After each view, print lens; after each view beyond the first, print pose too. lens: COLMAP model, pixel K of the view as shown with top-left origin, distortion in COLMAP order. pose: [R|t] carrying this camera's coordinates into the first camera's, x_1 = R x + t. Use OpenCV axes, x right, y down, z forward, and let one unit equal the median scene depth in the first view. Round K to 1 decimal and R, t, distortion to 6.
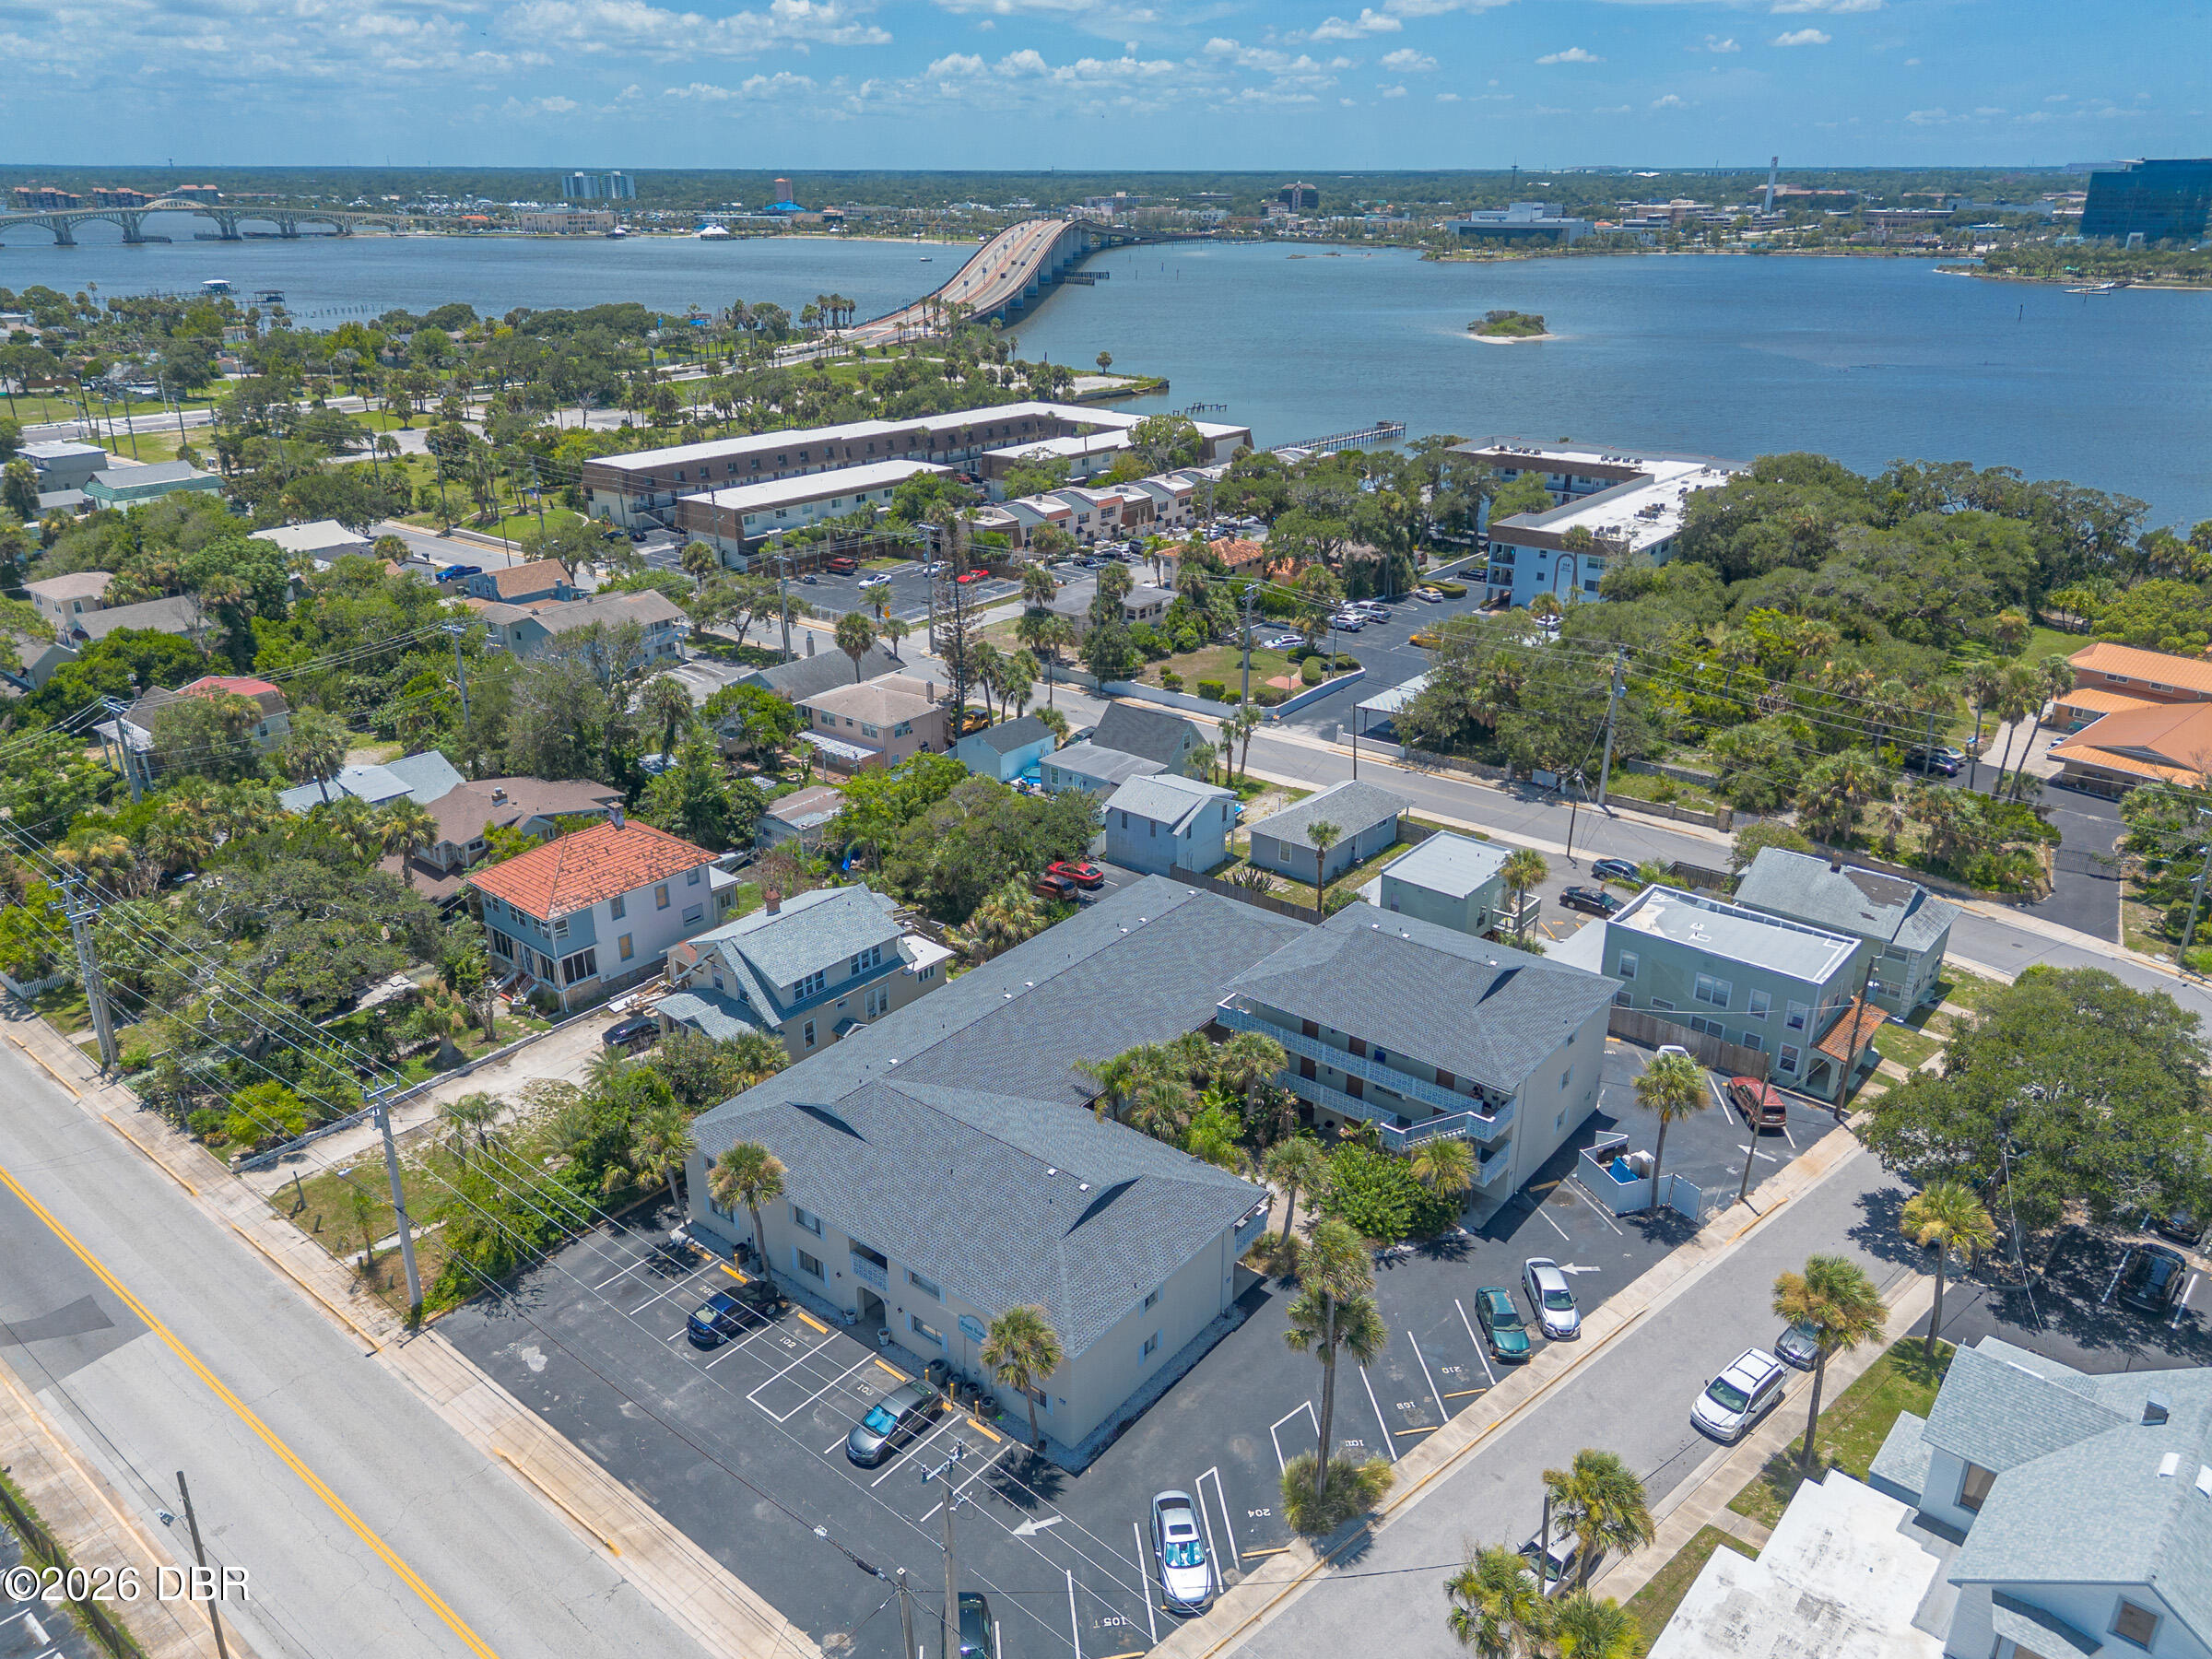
lens RADIAL K [[1562.7, 0, 1102.8], [0, 1562.7, 831.7], [0, 0, 1]] dist [0.079650, -0.087041]
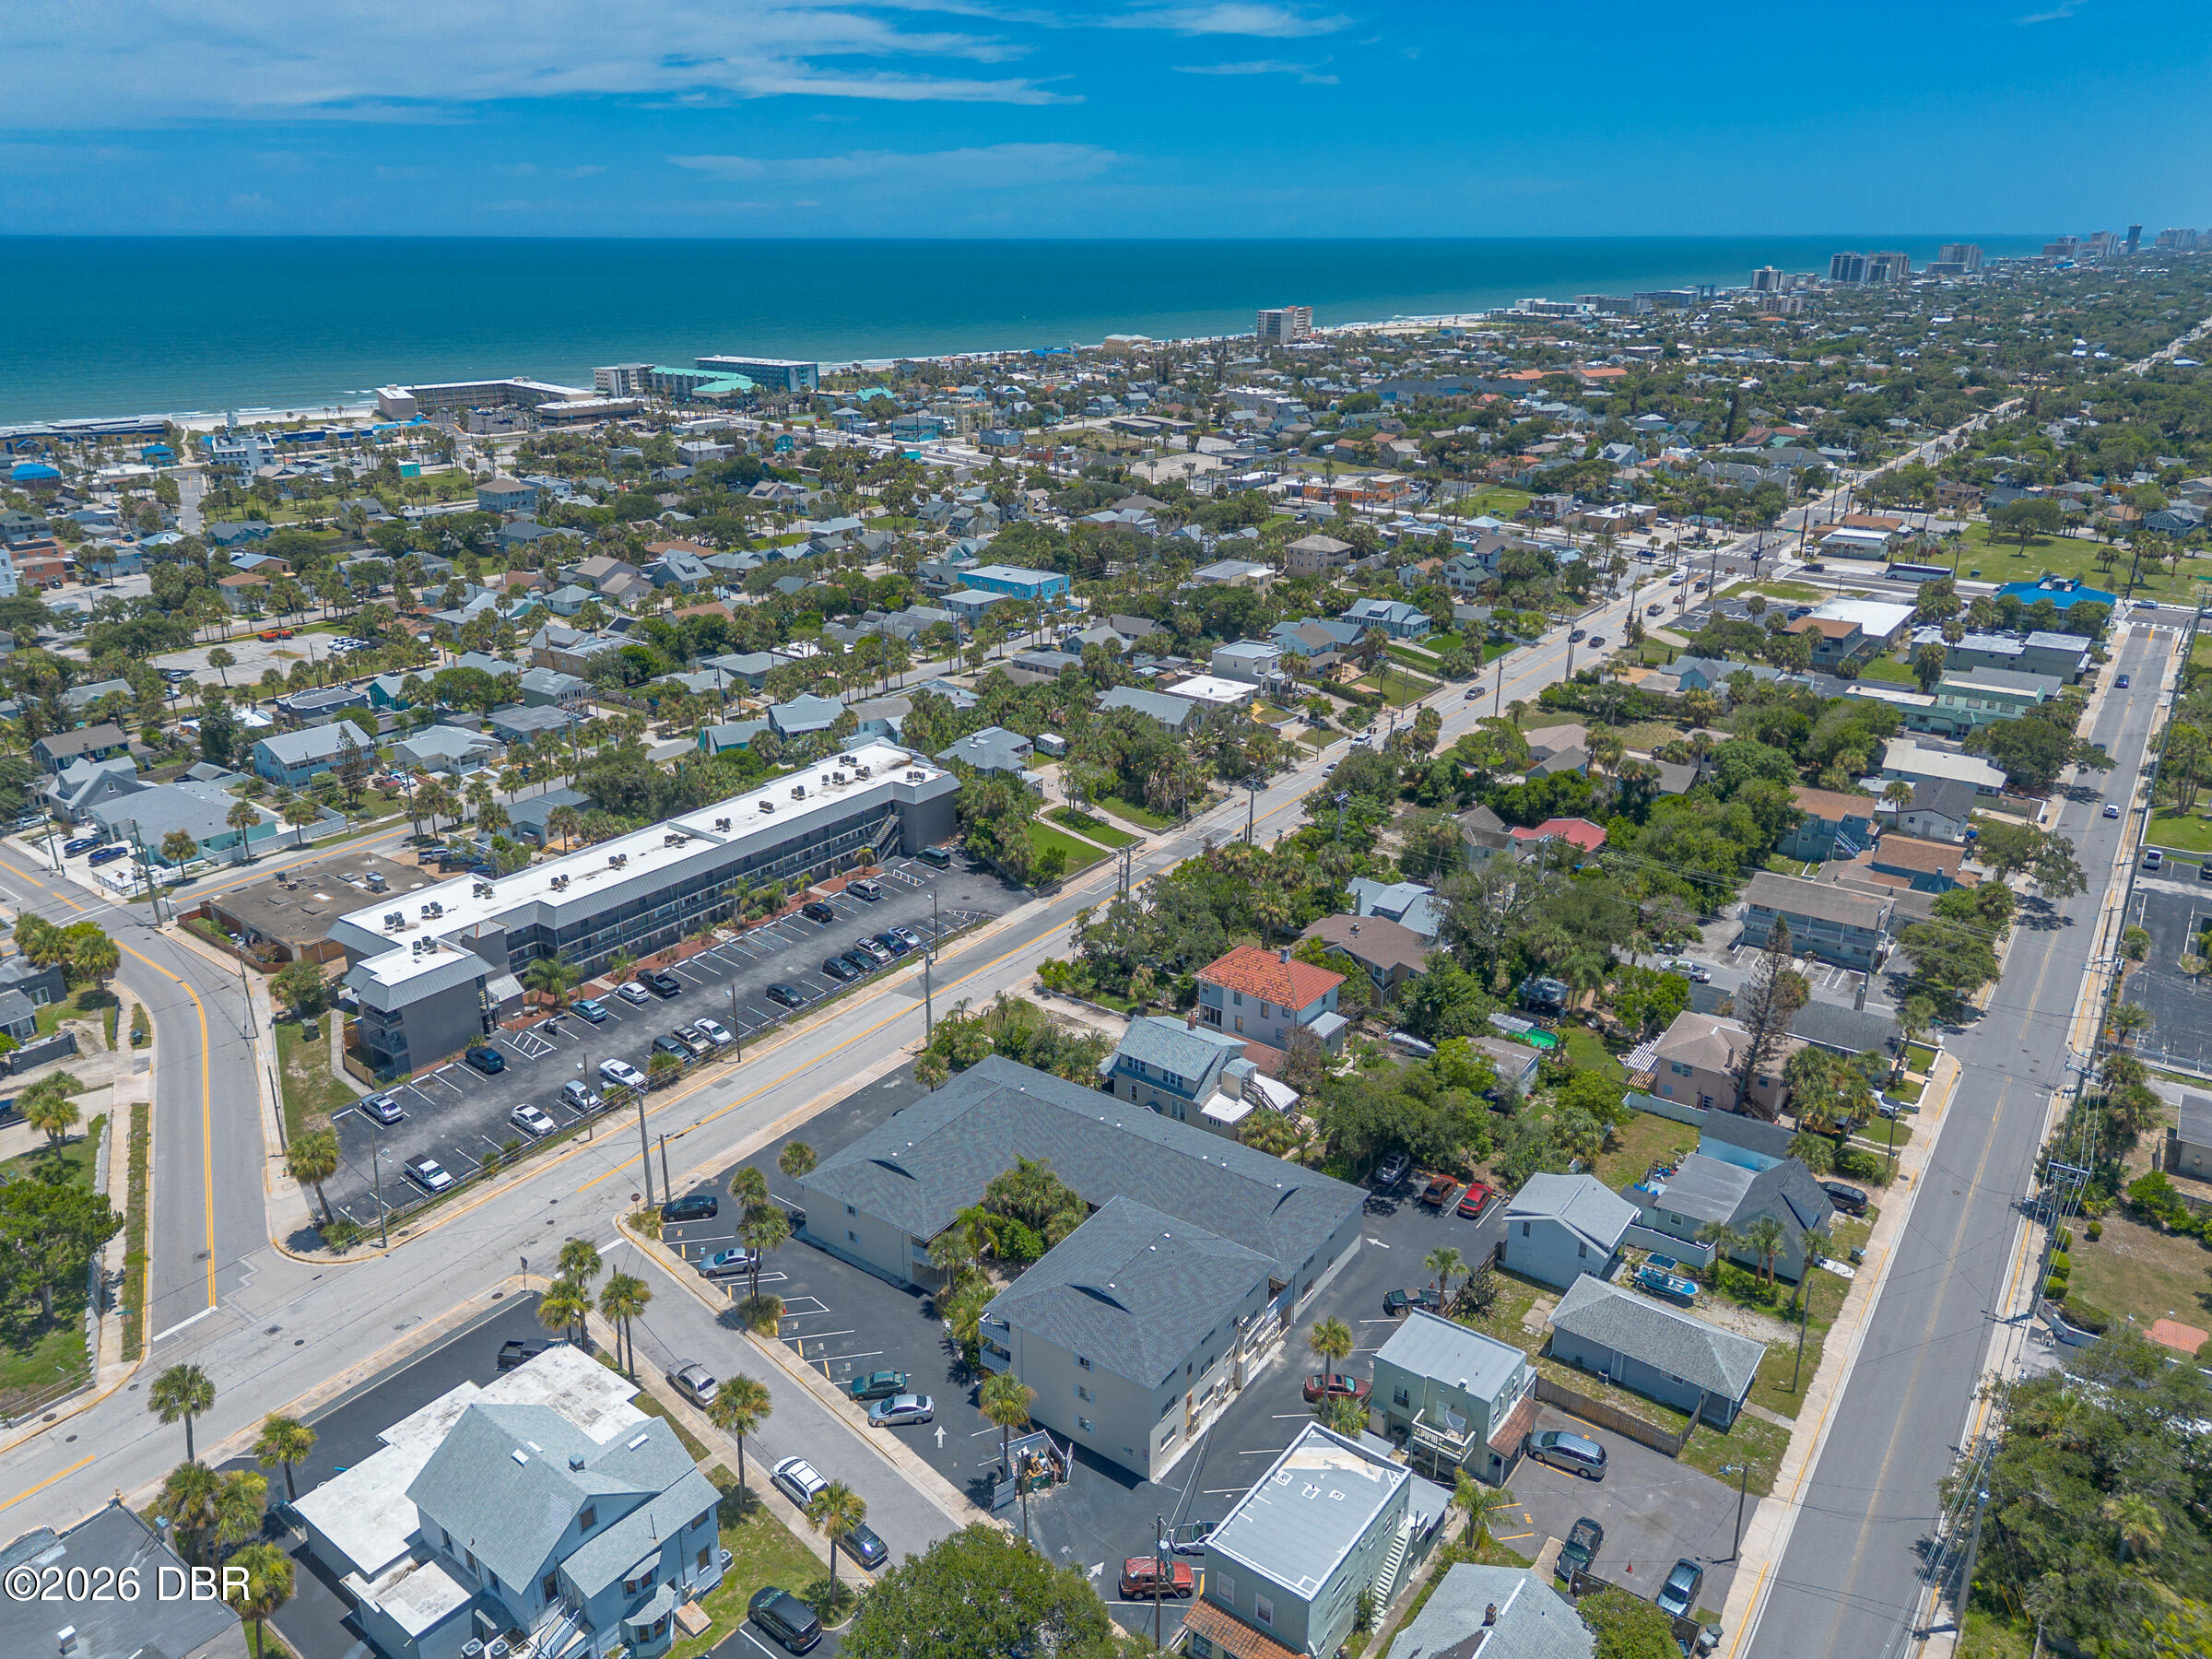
lens RADIAL K [[1562.7, 0, 1102.8], [0, 1562.7, 831.7], [0, 0, 1]] dist [0.079650, -0.087041]
pose [[0.055614, 0.354308, -0.933473, 0.915708], [-0.386518, 0.869665, 0.307062, -0.440540], [0.920604, 0.343727, 0.185312, 0.431759]]
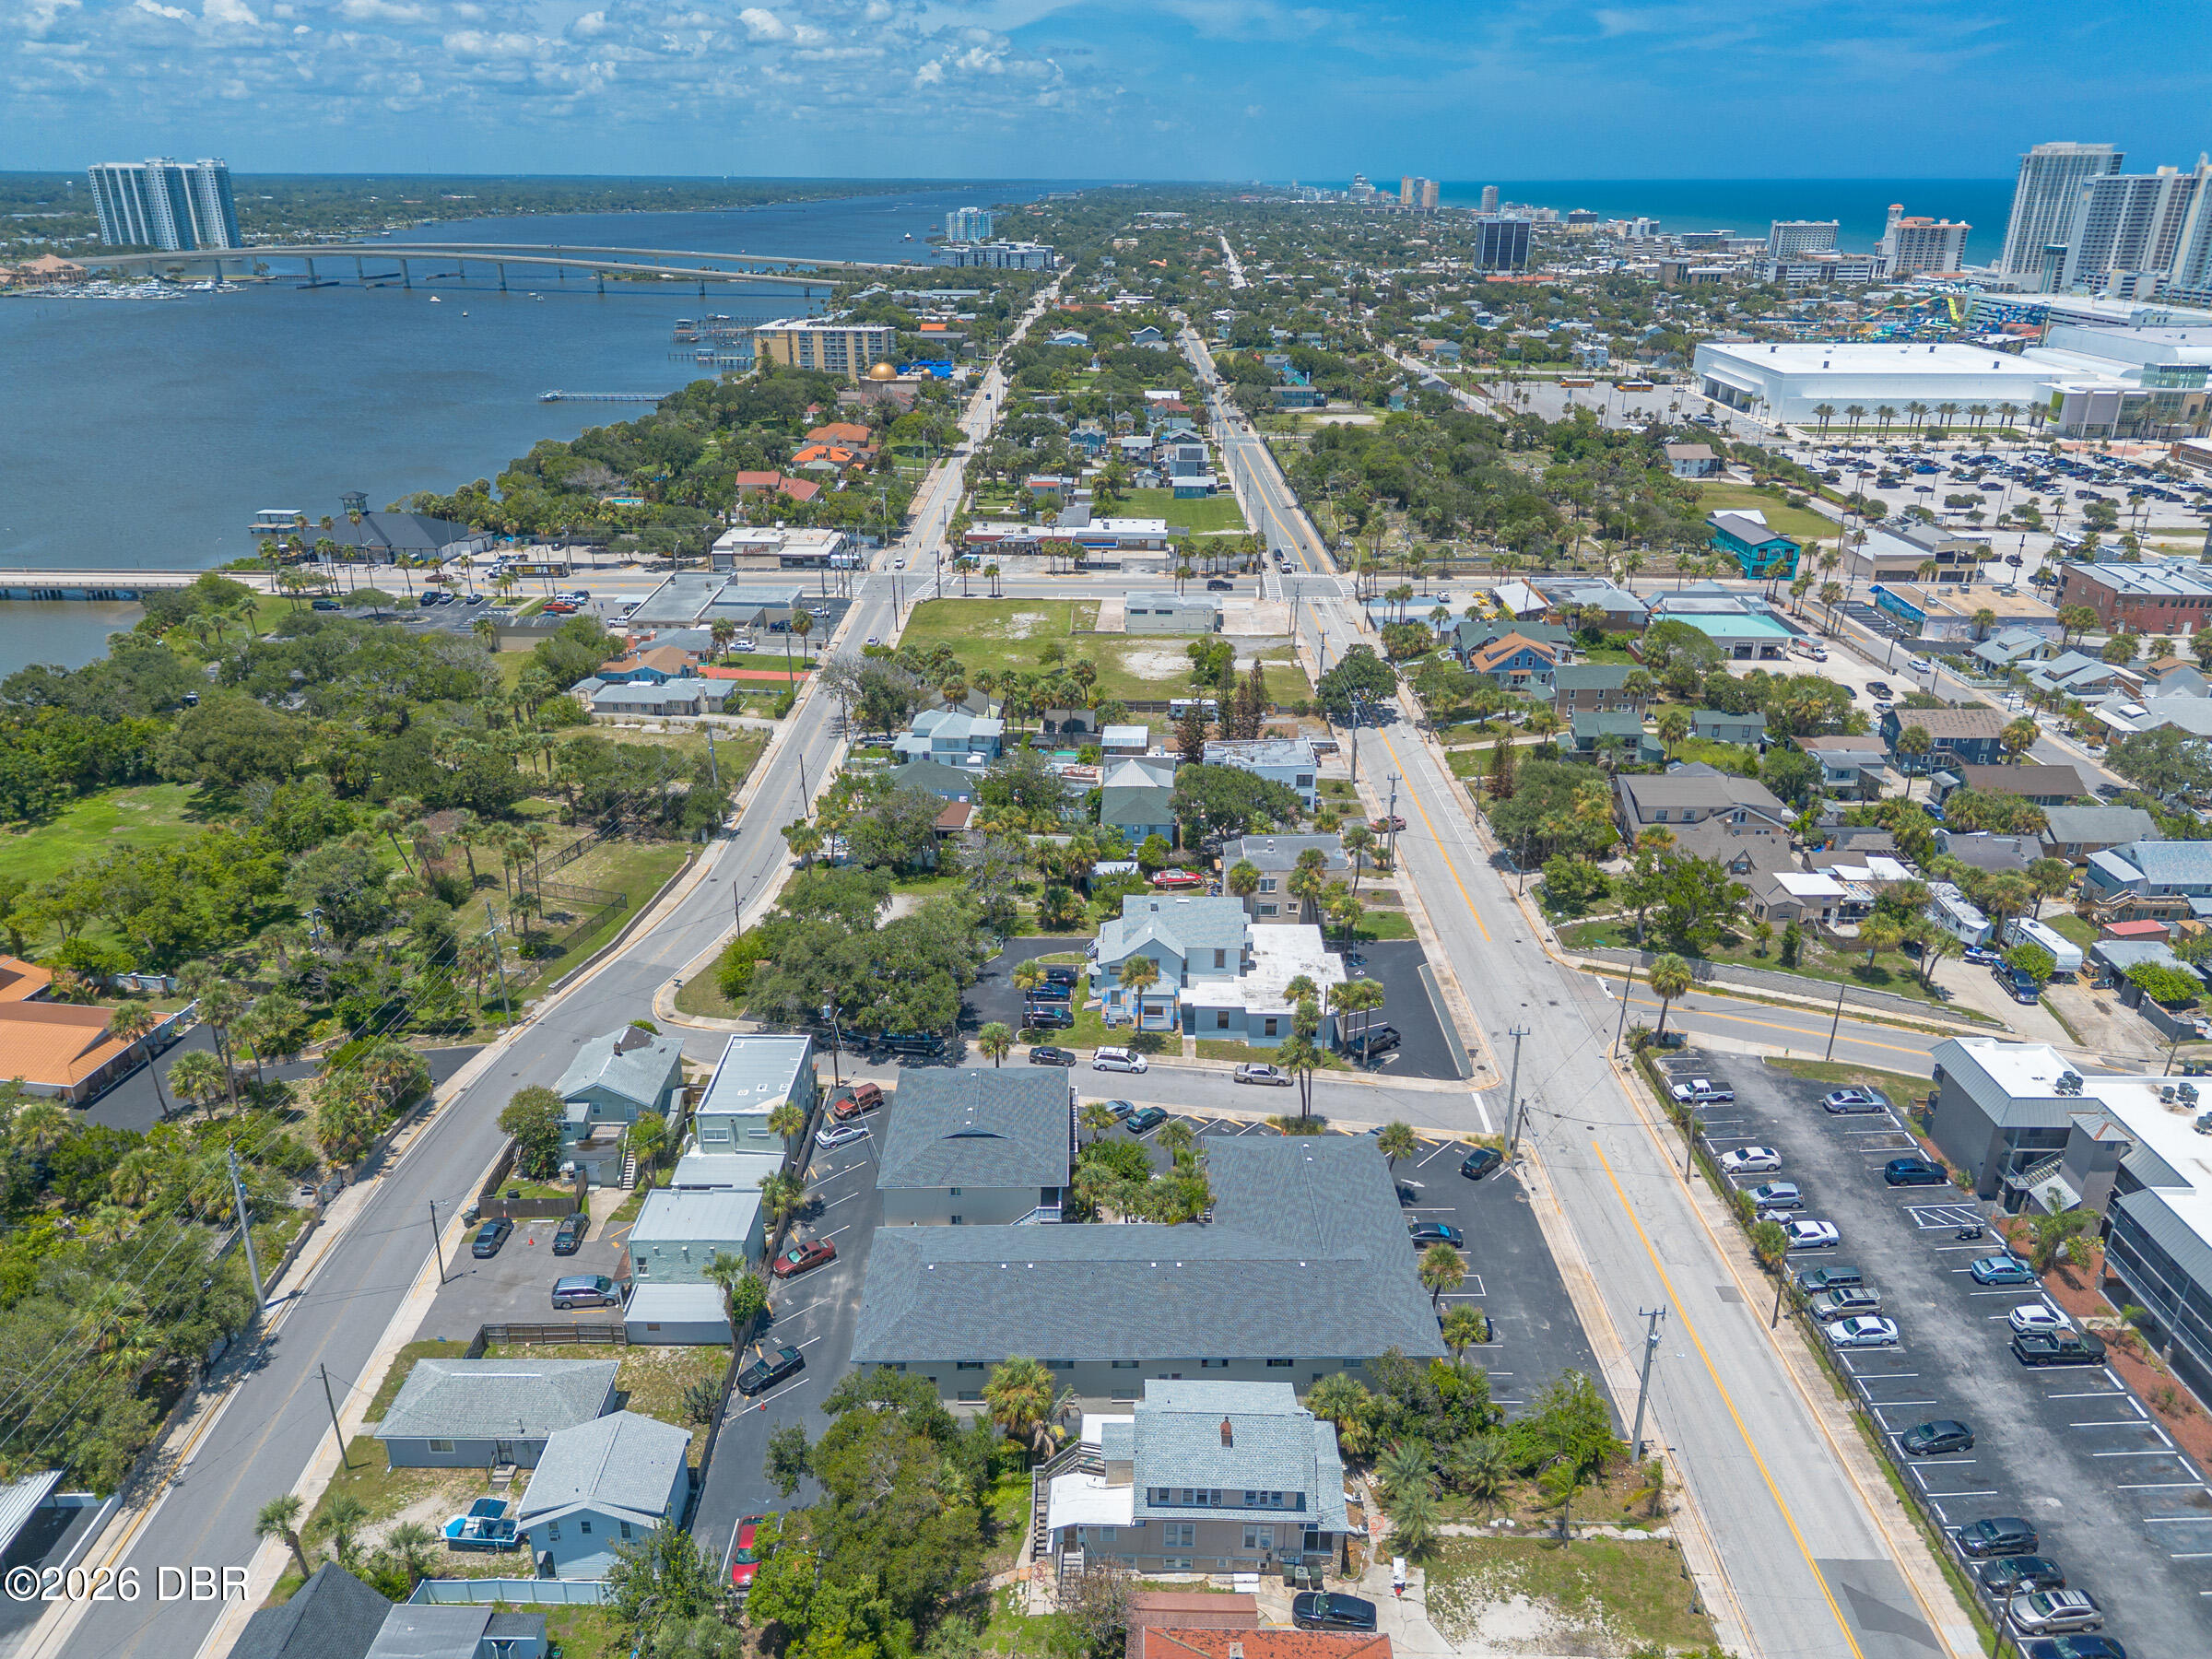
lens RADIAL K [[1562.7, 0, 1102.8], [0, 1562.7, 831.7], [0, 0, 1]] dist [0.079650, -0.087041]
pose [[-0.633164, -0.297438, 0.714586, -0.586776], [0.298602, 0.757886, 0.580039, -0.648133], [-0.714101, 0.580637, -0.391051, 0.944374]]
